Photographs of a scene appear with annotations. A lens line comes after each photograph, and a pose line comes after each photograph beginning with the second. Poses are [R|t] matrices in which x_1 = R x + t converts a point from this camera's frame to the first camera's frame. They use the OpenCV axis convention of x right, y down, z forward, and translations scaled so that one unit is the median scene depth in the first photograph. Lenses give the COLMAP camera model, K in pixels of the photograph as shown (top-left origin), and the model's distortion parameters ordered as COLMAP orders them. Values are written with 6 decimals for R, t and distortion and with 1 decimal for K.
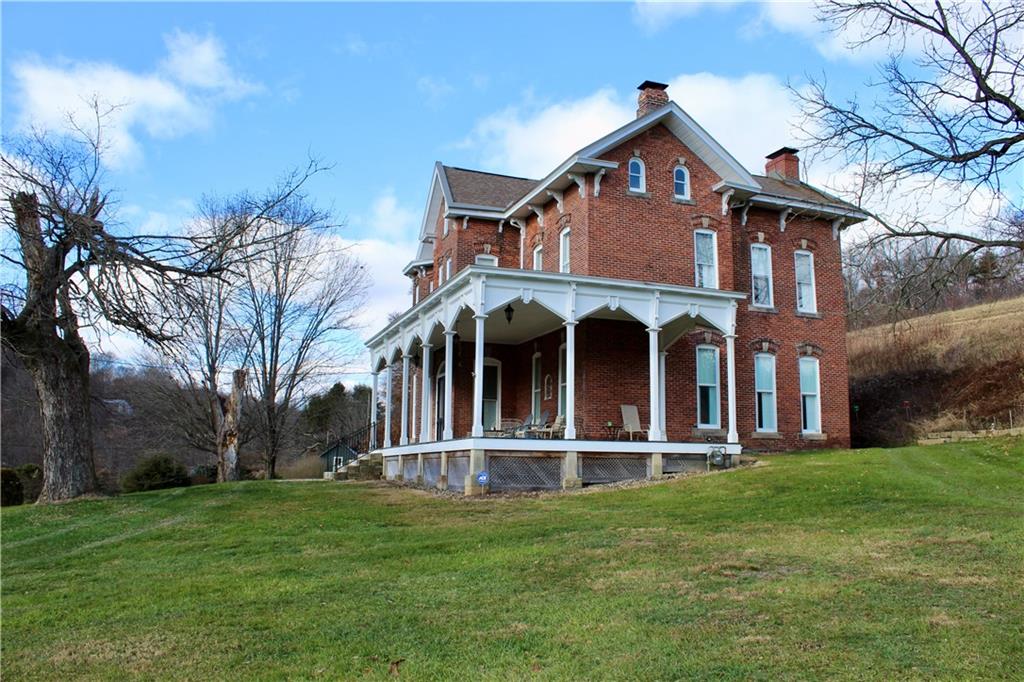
lens RADIAL K [[838.0, 0, 512.0], [0, 838.0, 341.0], [0, 0, 1]] dist [-0.119172, 0.005112]
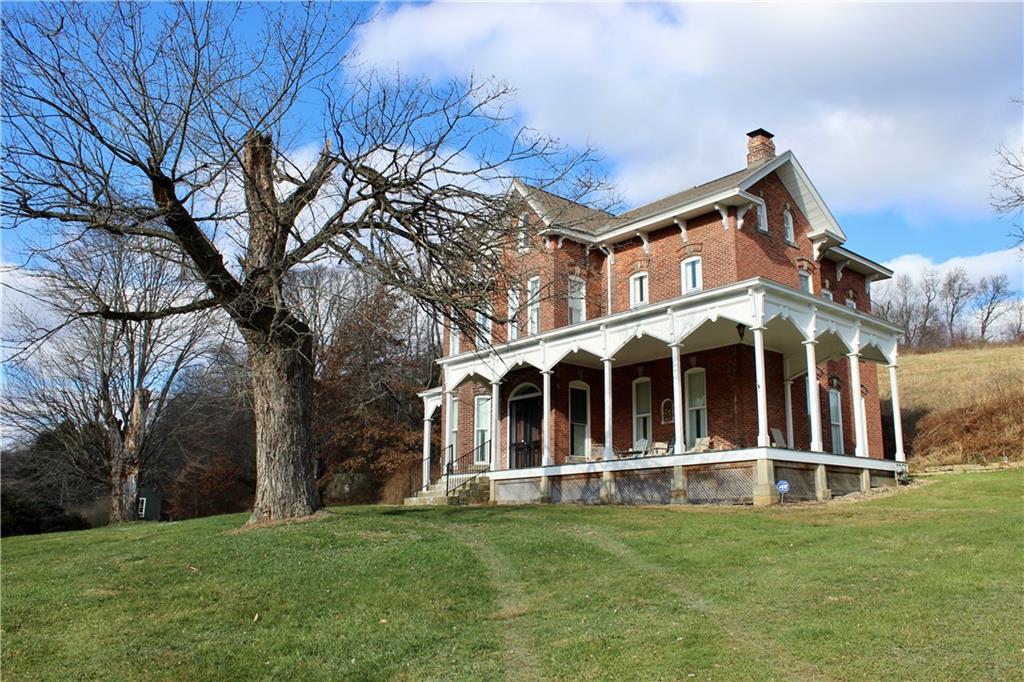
lens RADIAL K [[838.0, 0, 512.0], [0, 838.0, 341.0], [0, 0, 1]] dist [-0.119172, 0.005112]
pose [[0.942984, 0.071597, 0.325047, -0.467733], [-0.050419, 0.996047, -0.073130, 0.053928], [-0.328998, 0.052572, 0.942866, 0.111461]]
